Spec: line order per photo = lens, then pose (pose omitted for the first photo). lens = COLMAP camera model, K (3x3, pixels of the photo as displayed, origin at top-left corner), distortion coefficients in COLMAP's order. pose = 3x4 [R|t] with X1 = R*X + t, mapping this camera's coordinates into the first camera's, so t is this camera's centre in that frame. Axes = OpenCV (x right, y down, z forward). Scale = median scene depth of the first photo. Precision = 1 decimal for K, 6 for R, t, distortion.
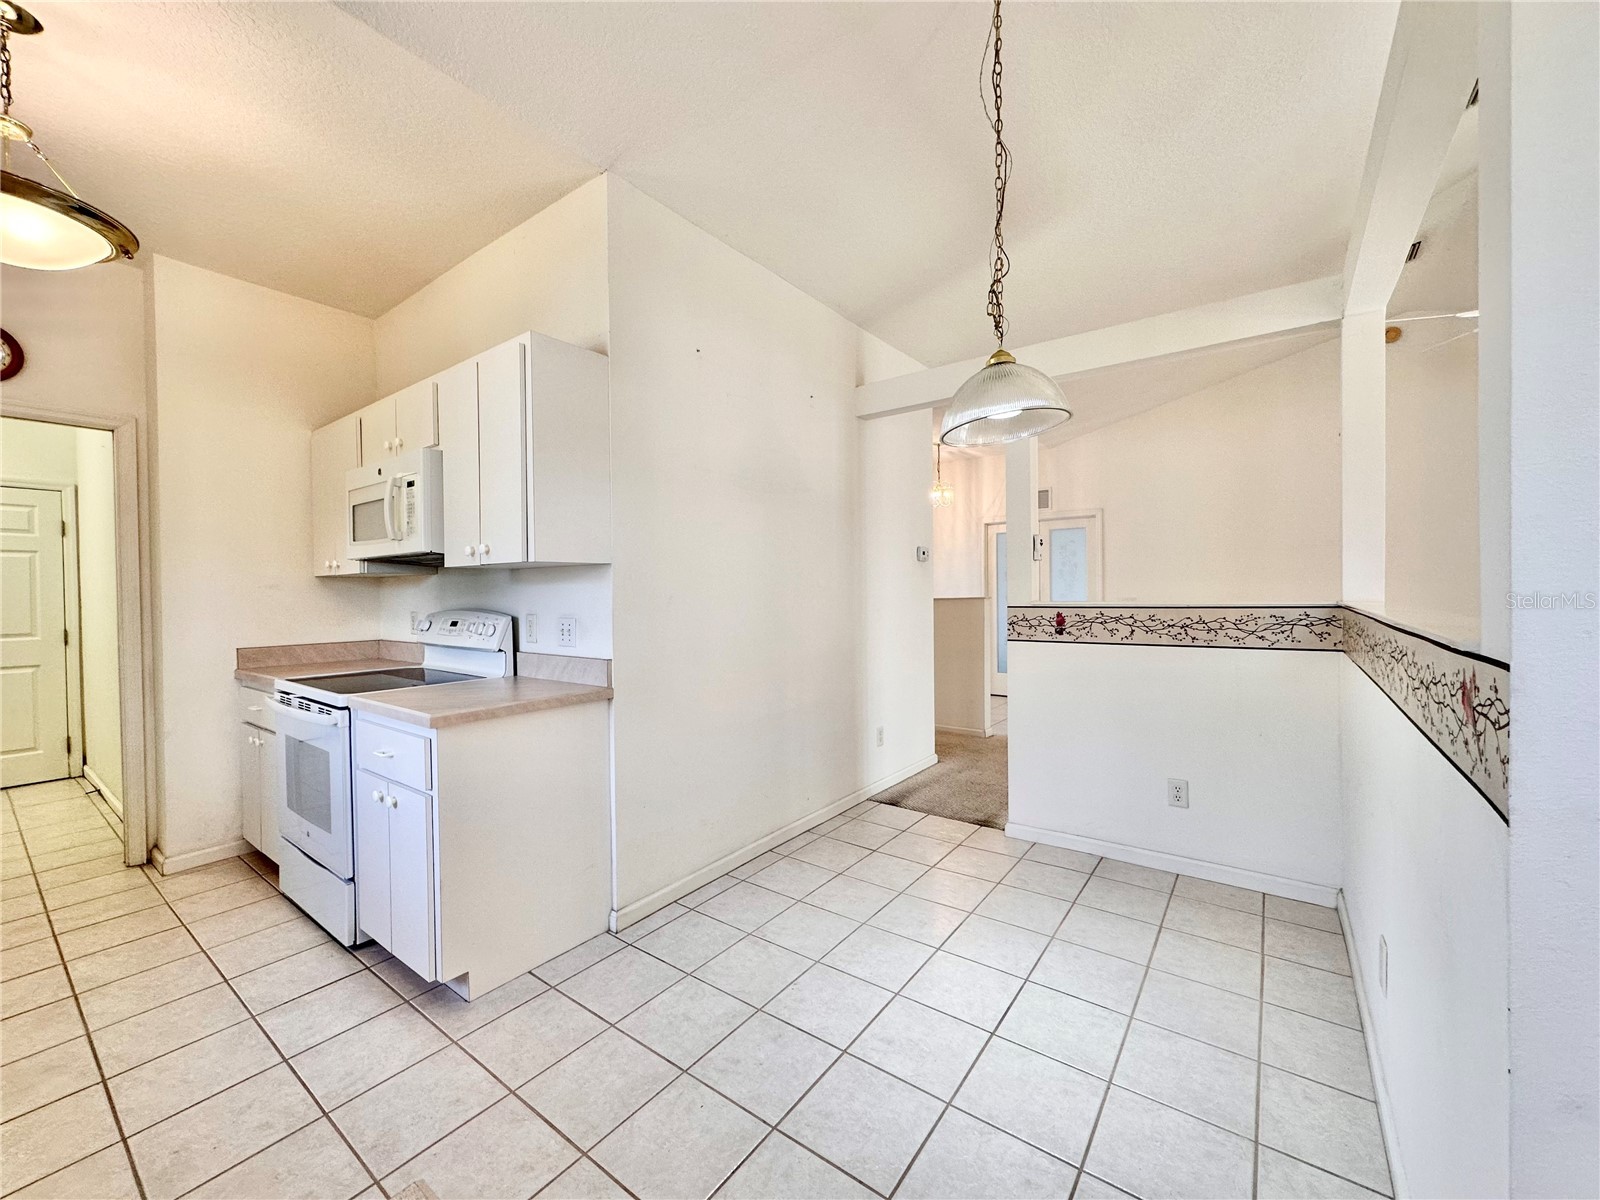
lens RADIAL K [[636.0, 0, 804.0], [0, 636.0, 600.0], [0, 0, 1]] dist [-0.001468, -0.000600]
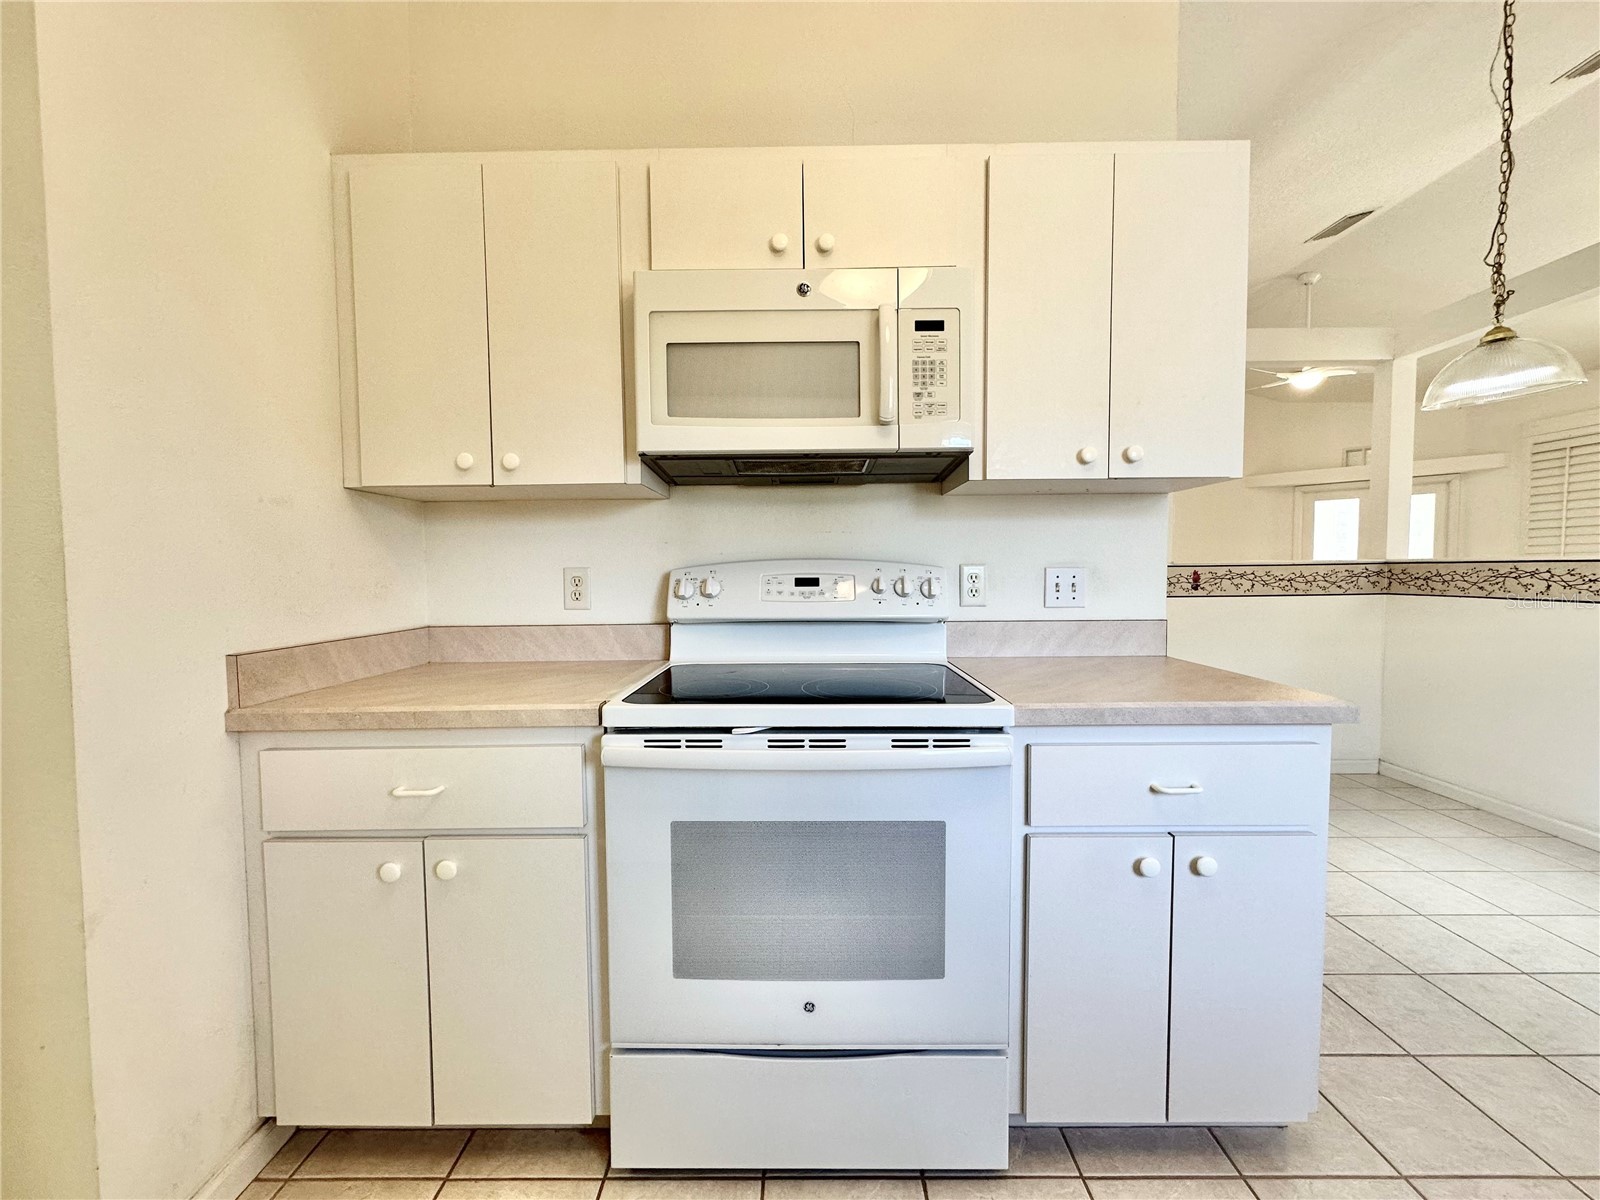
lens RADIAL K [[636.0, 0, 802.8], [0, 636.0, 597.9], [0, 0, 1]] dist [-0.001468, -0.000600]
pose [[0.807312, -0.020122, 0.589782, -0.916268], [0.007200, 0.999680, 0.024252, 0.038552], [-0.590081, -0.015332, 0.807198, 0.531655]]
